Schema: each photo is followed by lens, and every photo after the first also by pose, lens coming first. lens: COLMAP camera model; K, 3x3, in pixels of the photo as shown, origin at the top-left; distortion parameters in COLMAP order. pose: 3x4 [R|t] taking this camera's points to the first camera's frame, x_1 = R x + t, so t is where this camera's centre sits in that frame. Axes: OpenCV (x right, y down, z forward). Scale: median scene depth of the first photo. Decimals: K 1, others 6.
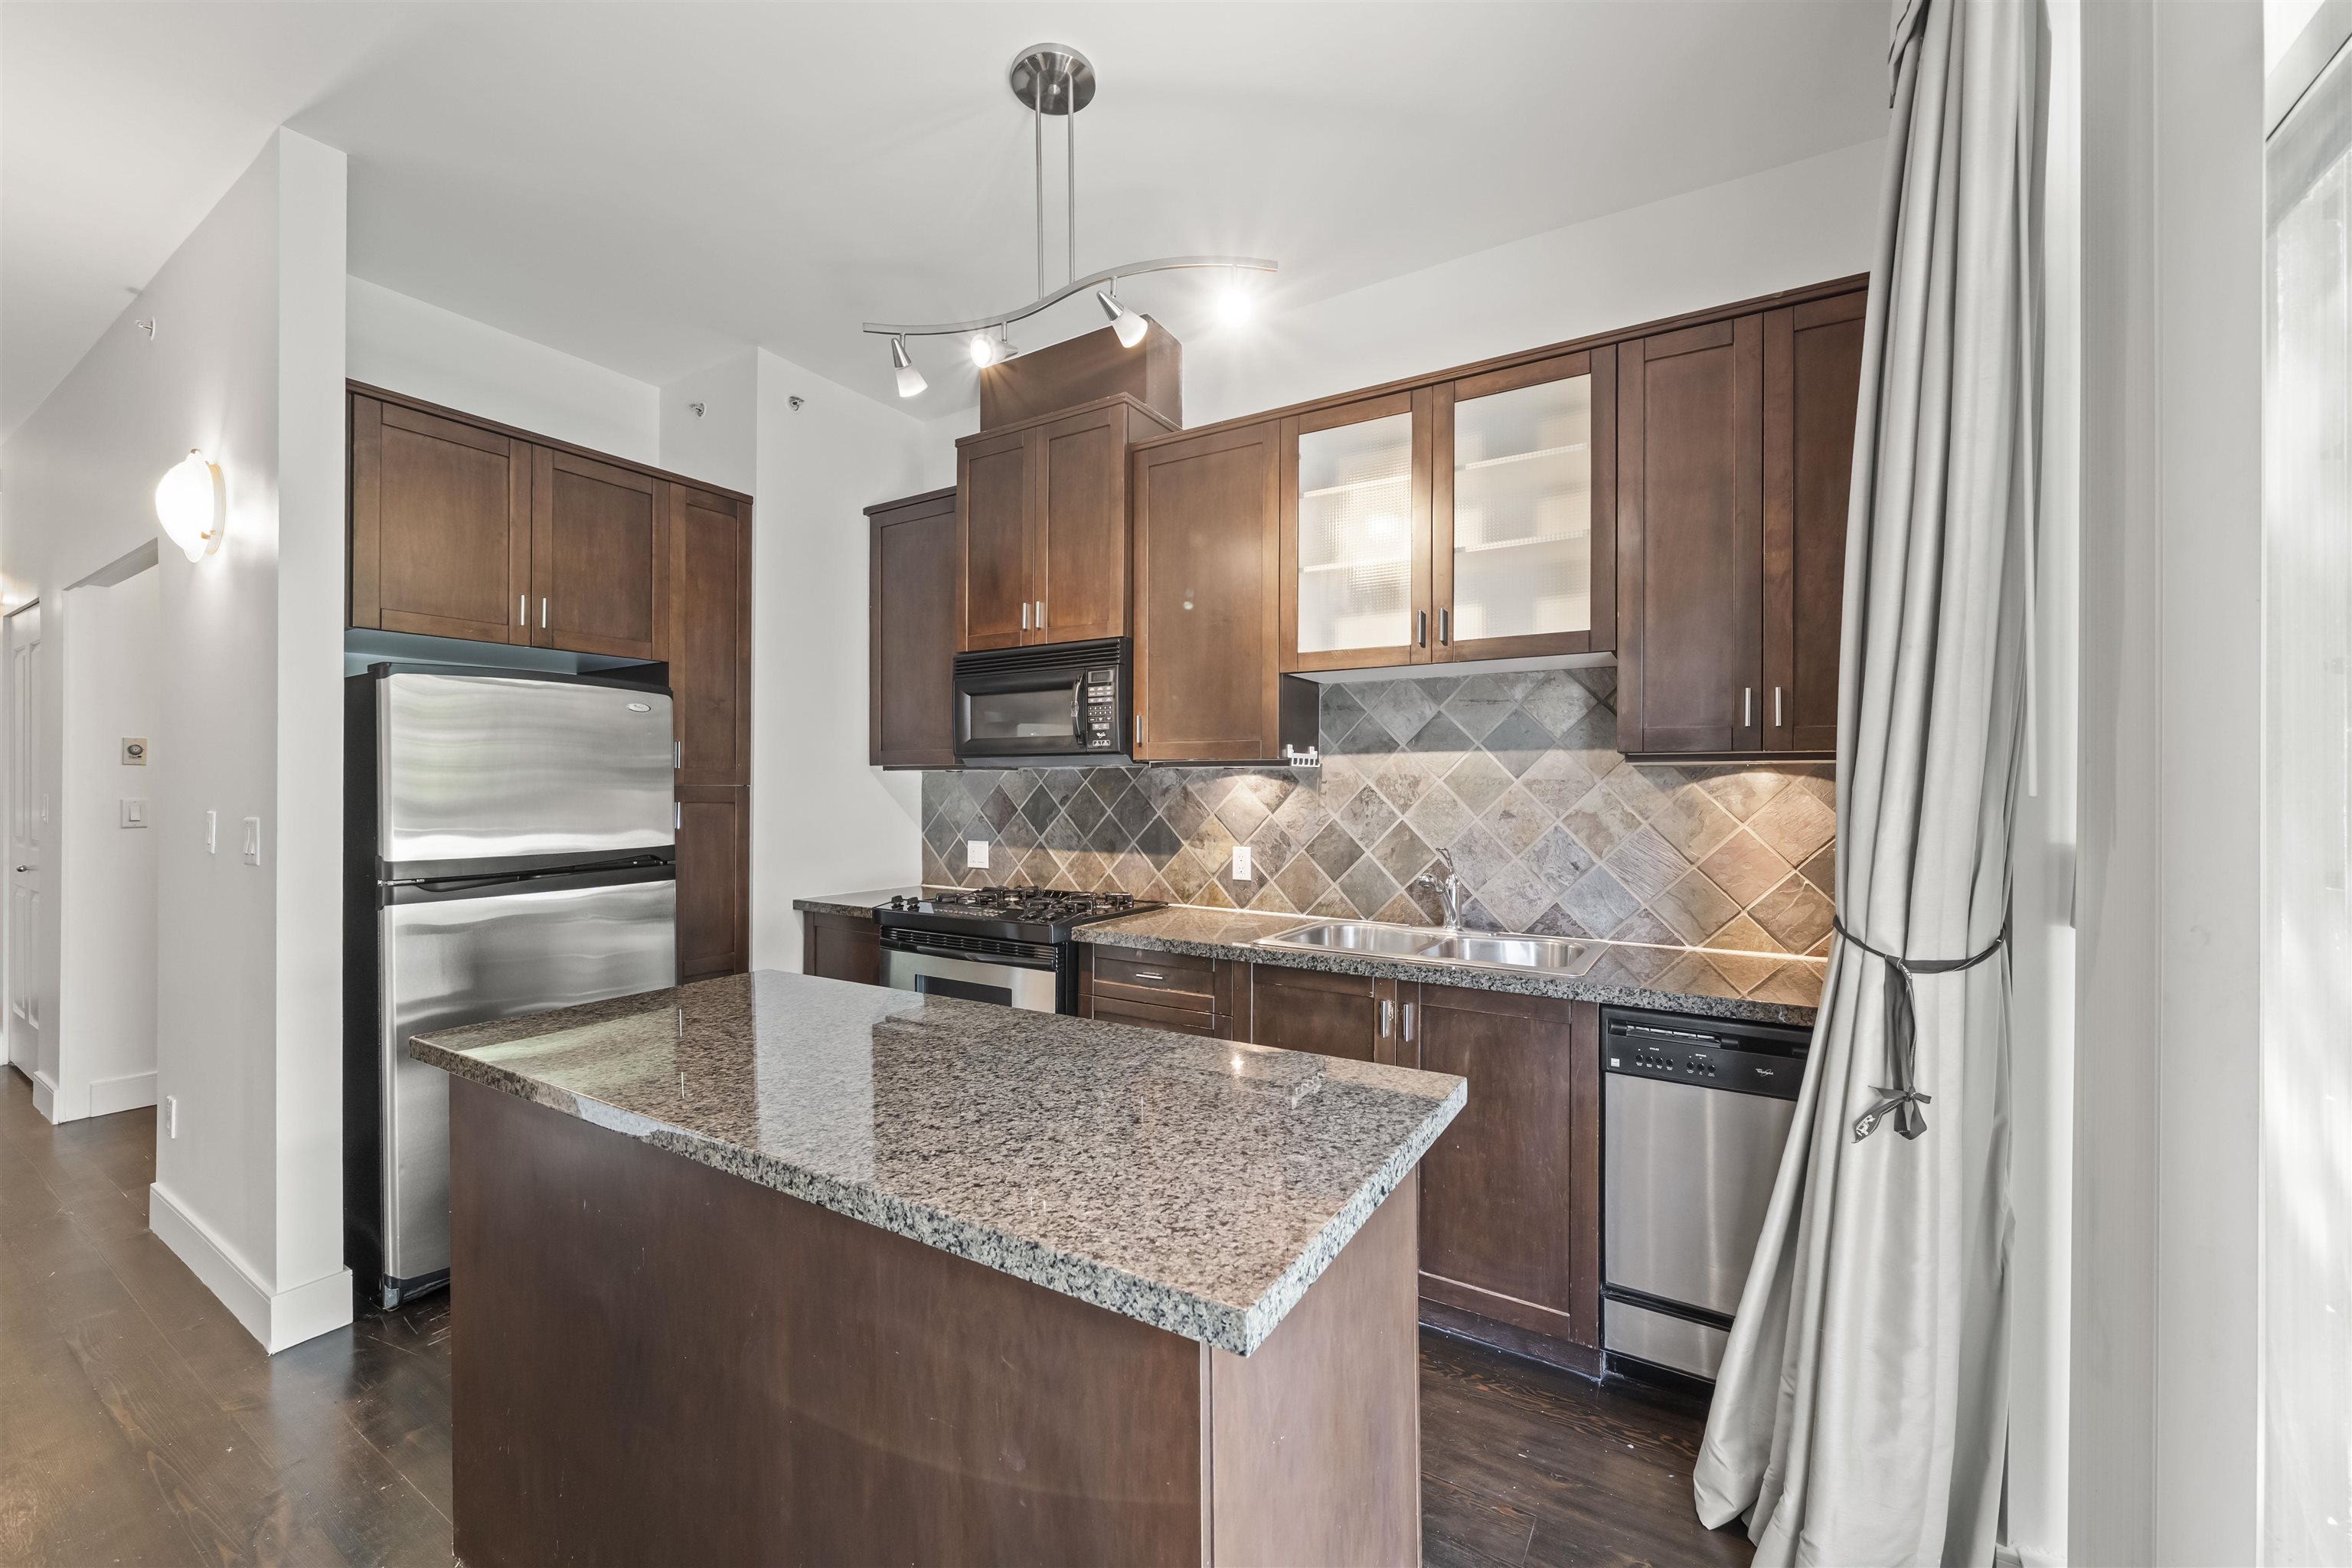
lens RADIAL K [[920.3, 0, 1165.1], [0, 920.3, 786.6], [0, 0, 1]] dist [-0.003448, -0.000276]
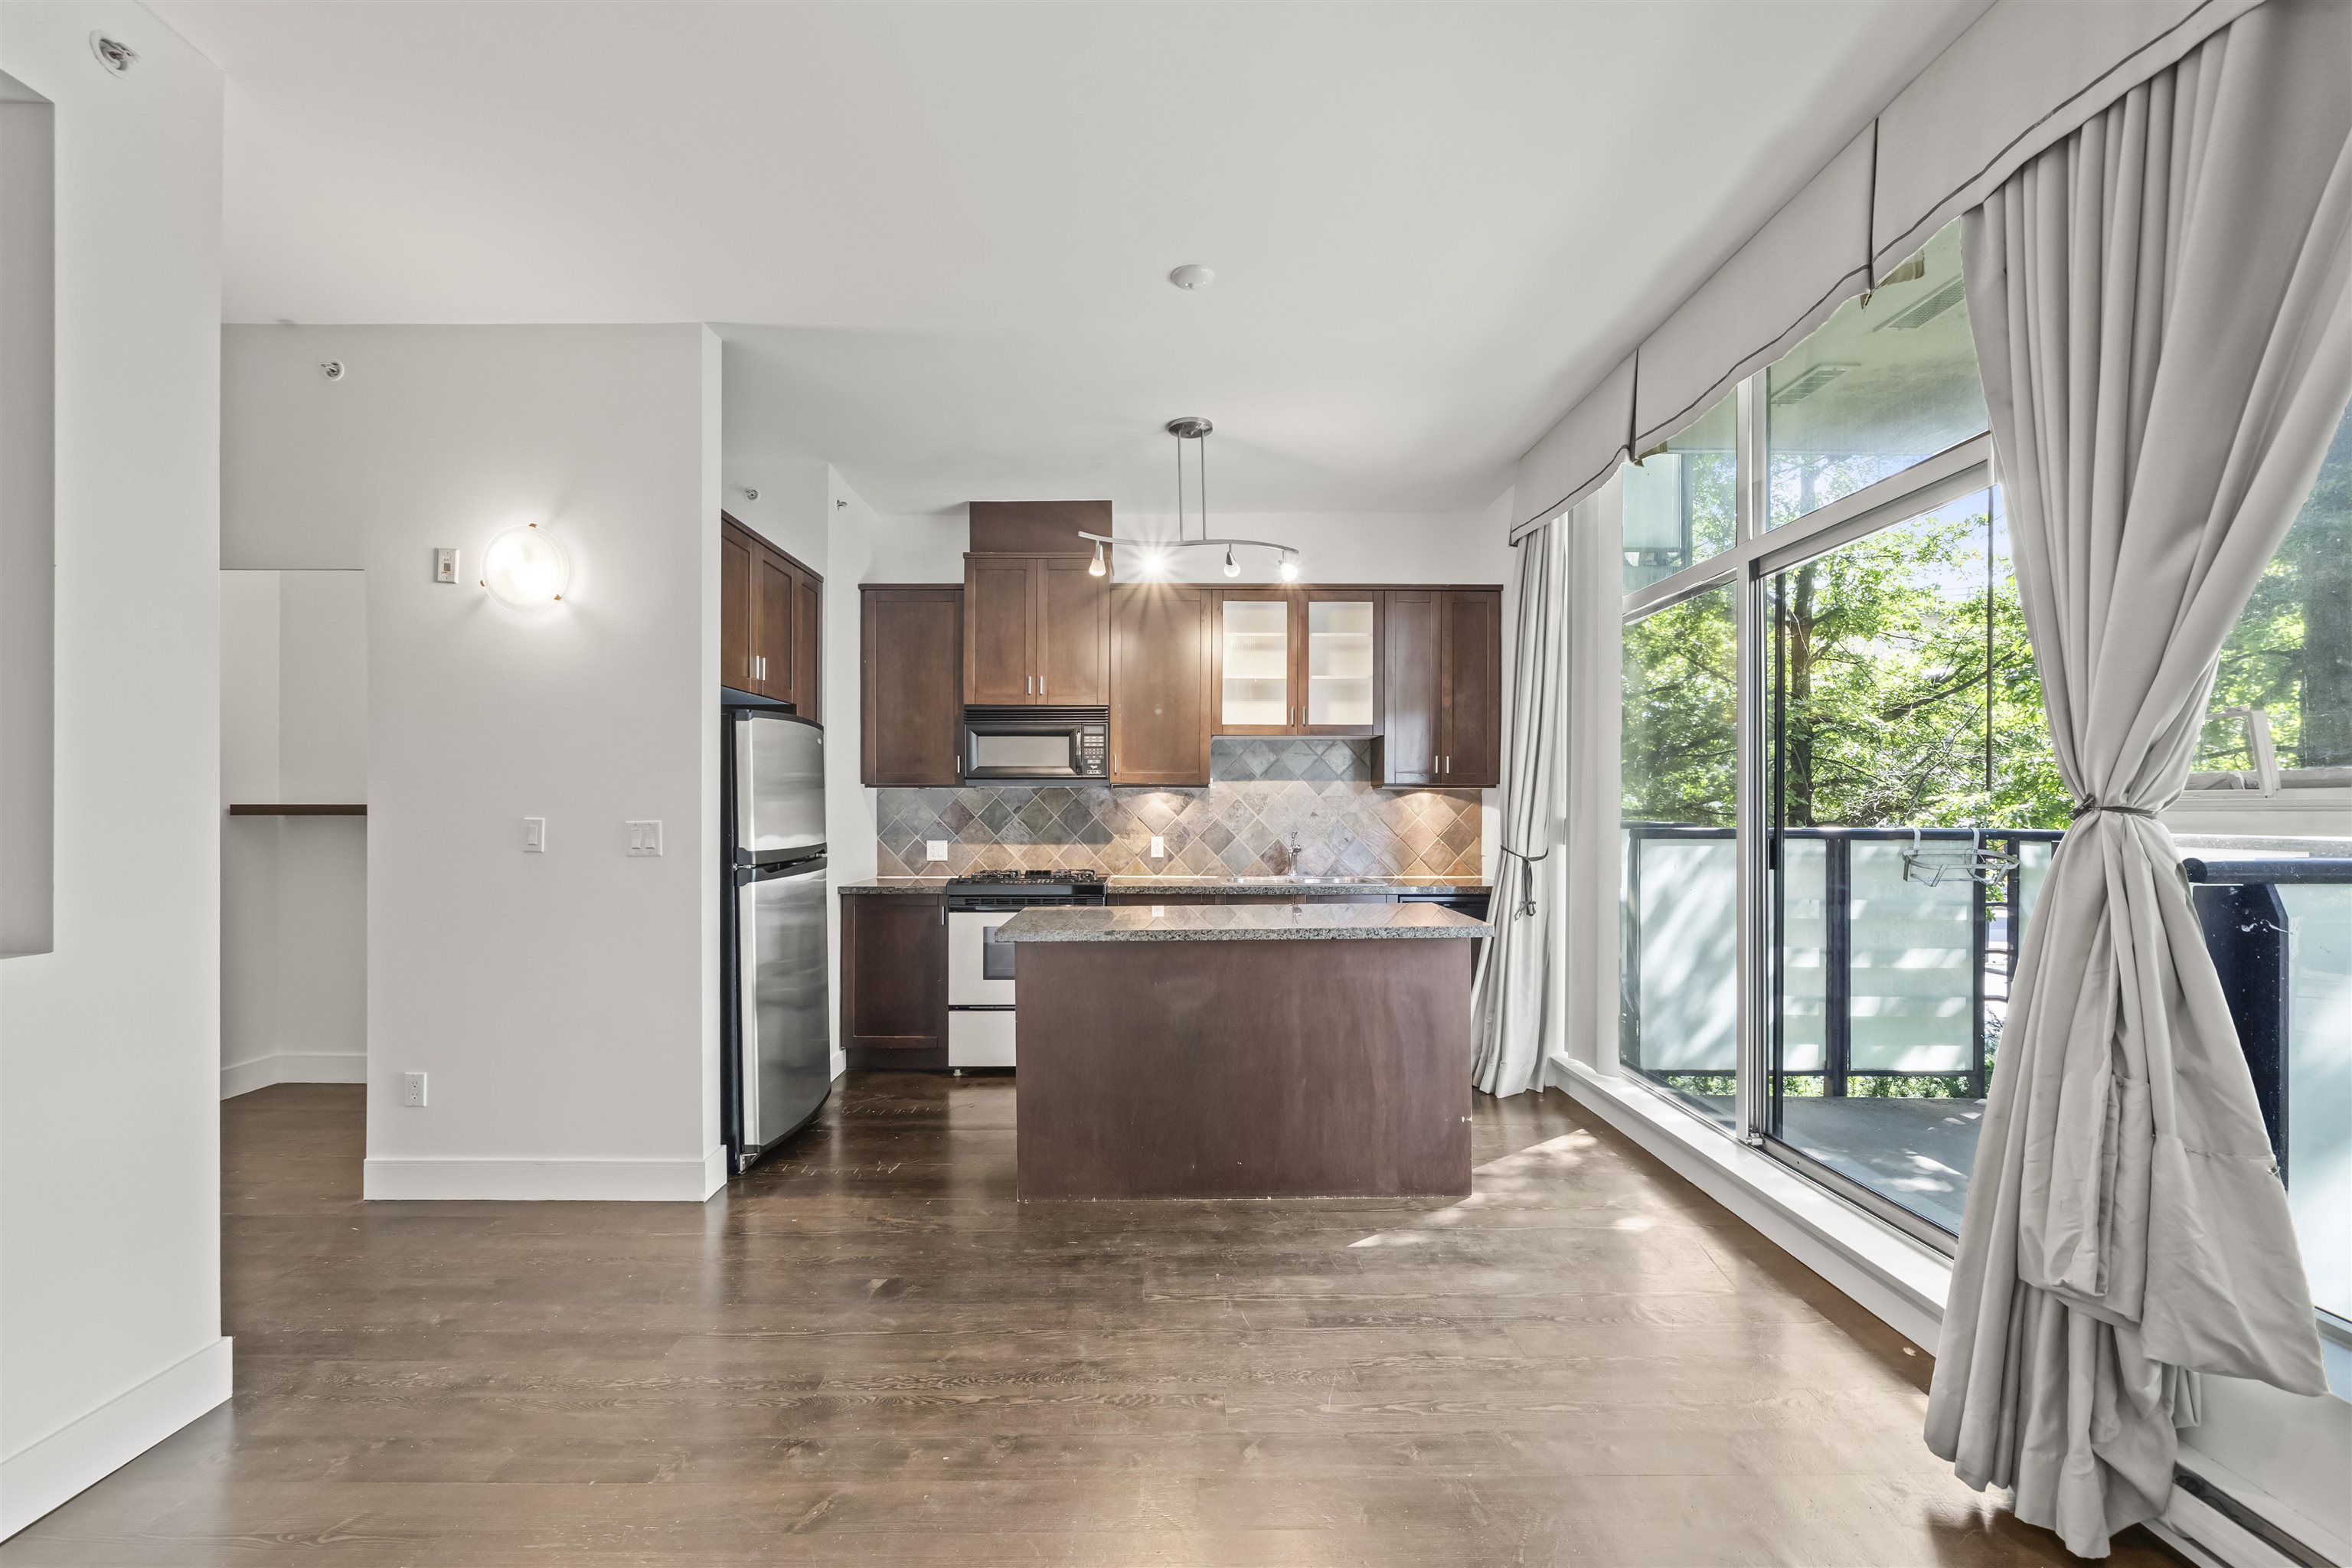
lens RADIAL K [[939.7, 0, 1166.0], [0, 939.7, 811.4], [0, 0, 1]] dist [-0.003206, -0.000176]
pose [[0.844897, -0.005165, 0.534904, -0.880234], [0.001137, 0.999968, 0.007860, 0.008122], [-0.534927, -0.006033, 0.844876, -0.454656]]
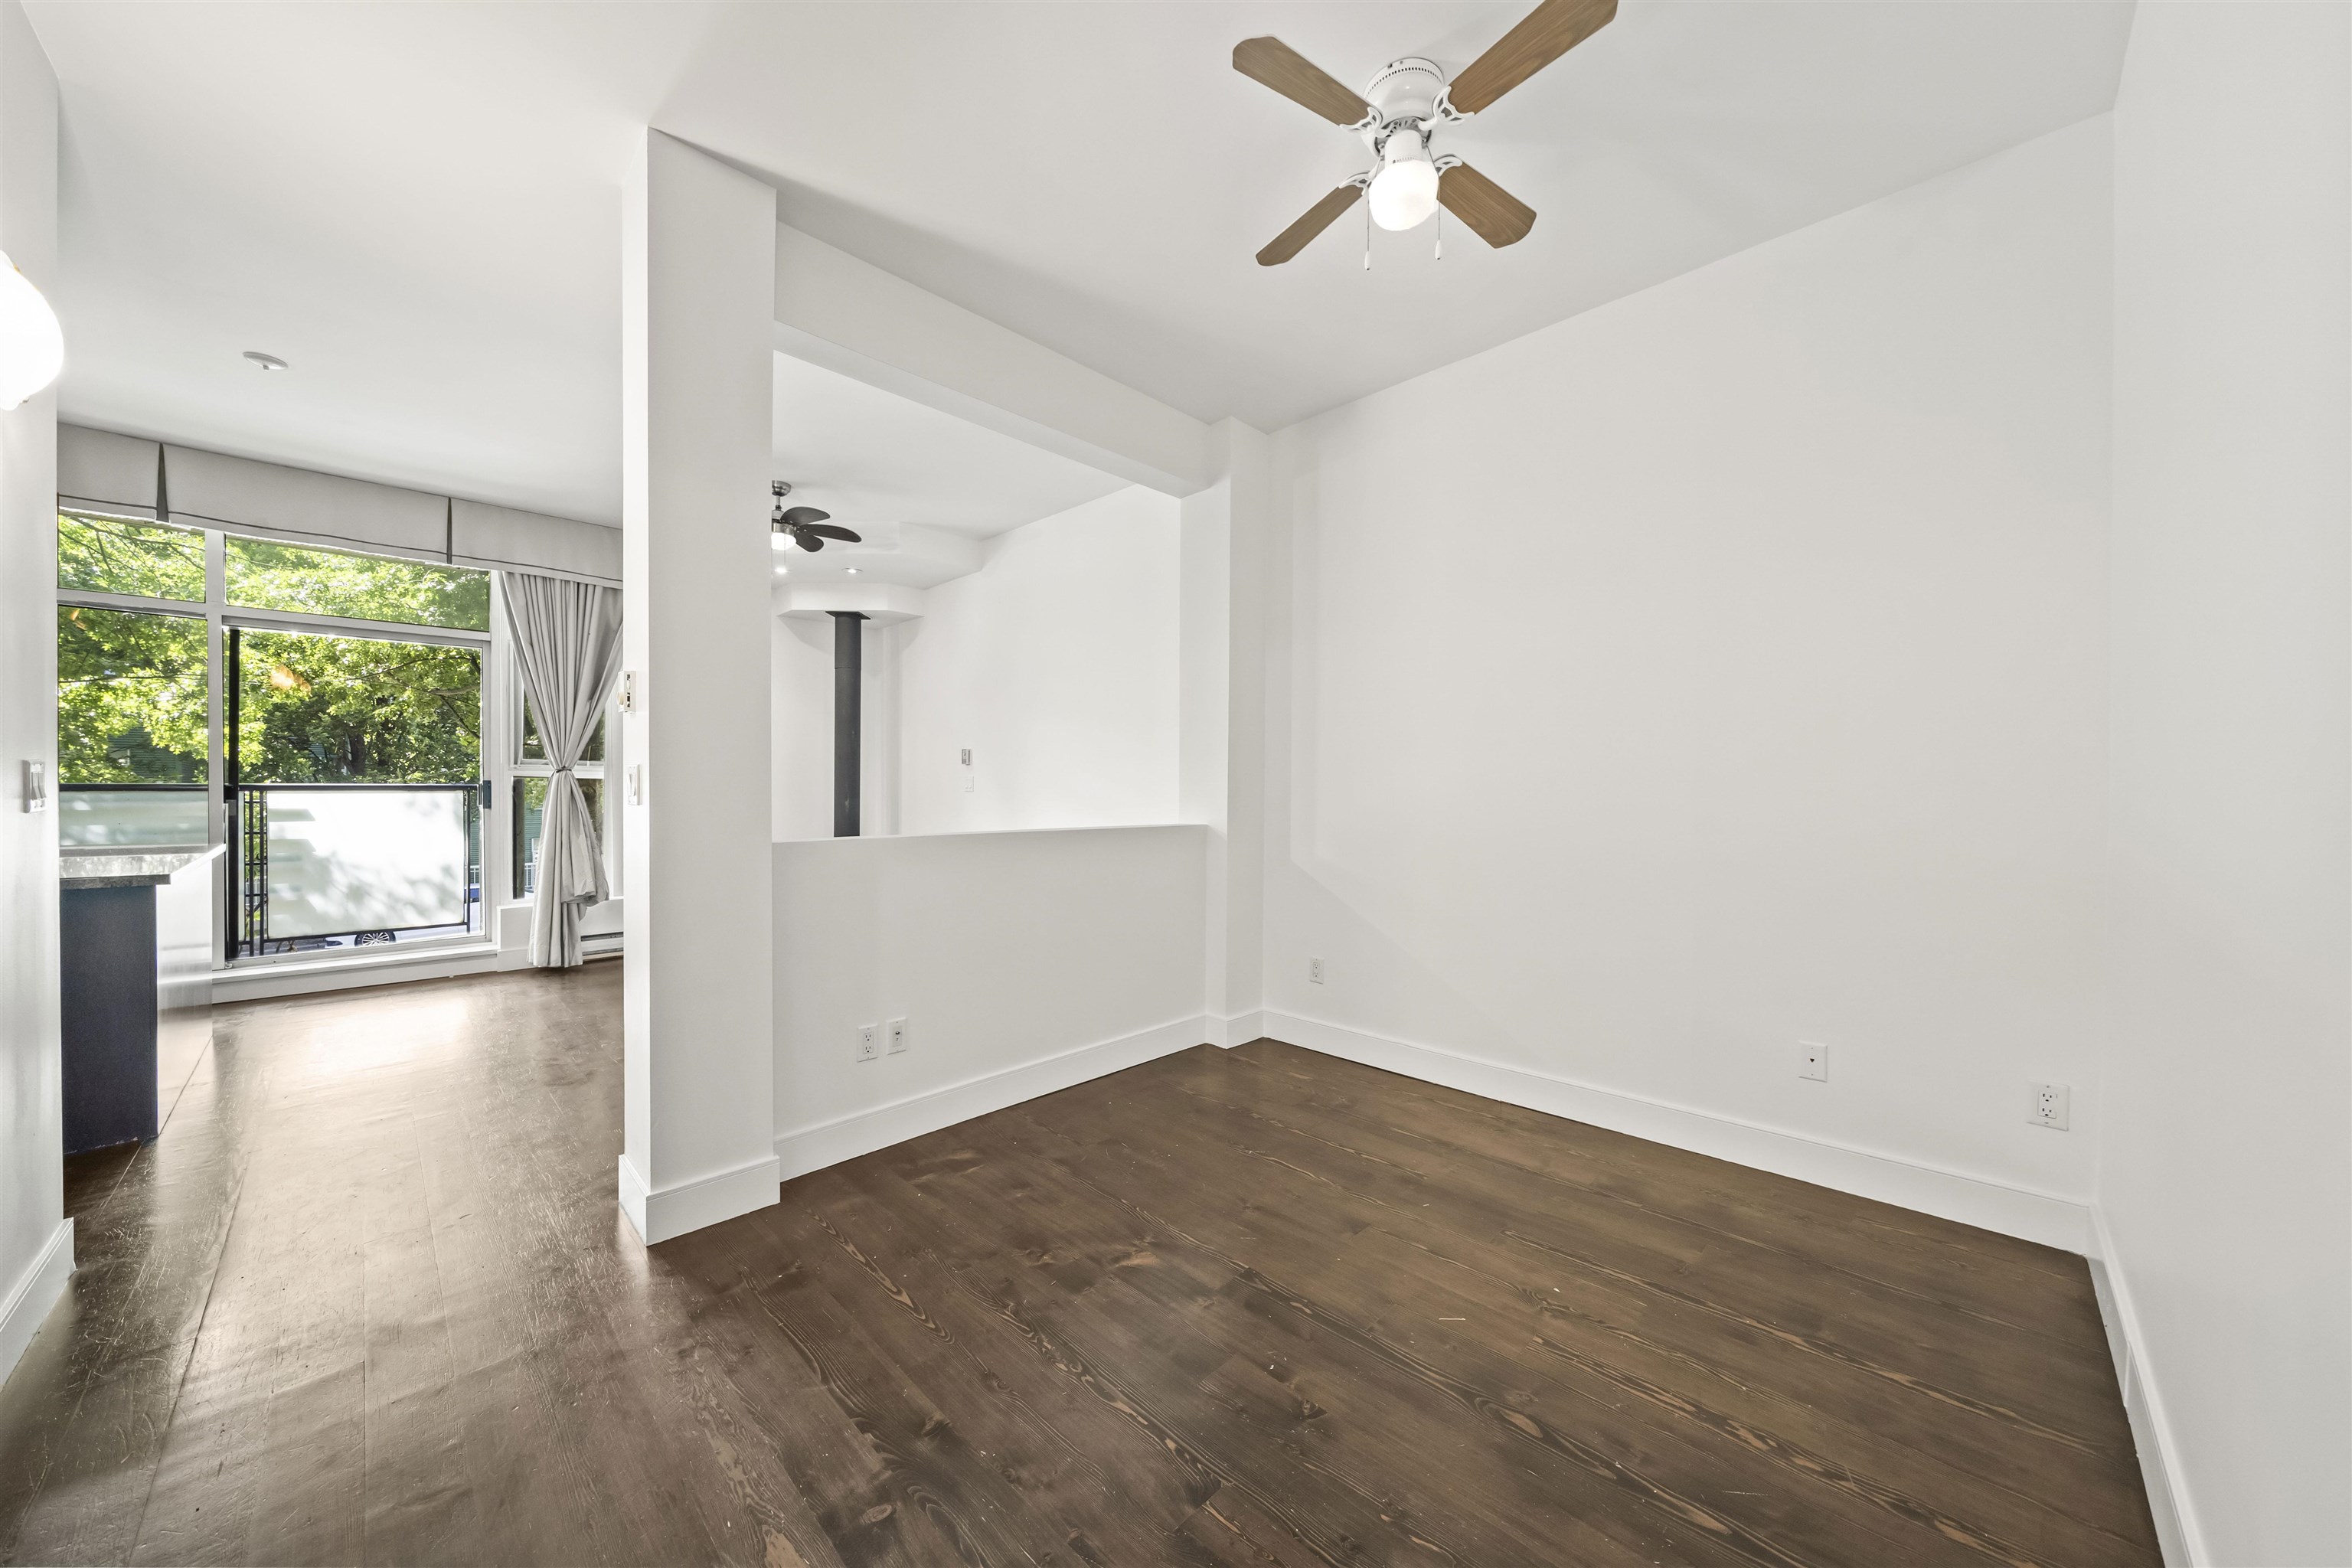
lens RADIAL K [[811.2, 0, 1167.6], [0, 811.2, 800.4], [0, 0, 1]] dist [-0.007586, 0.000402]
pose [[-0.975445, -0.012884, 0.219868, -1.843685], [-0.010331, 0.999865, 0.012761, 0.043143], [-0.220003, 0.010176, -0.975446, 1.241681]]
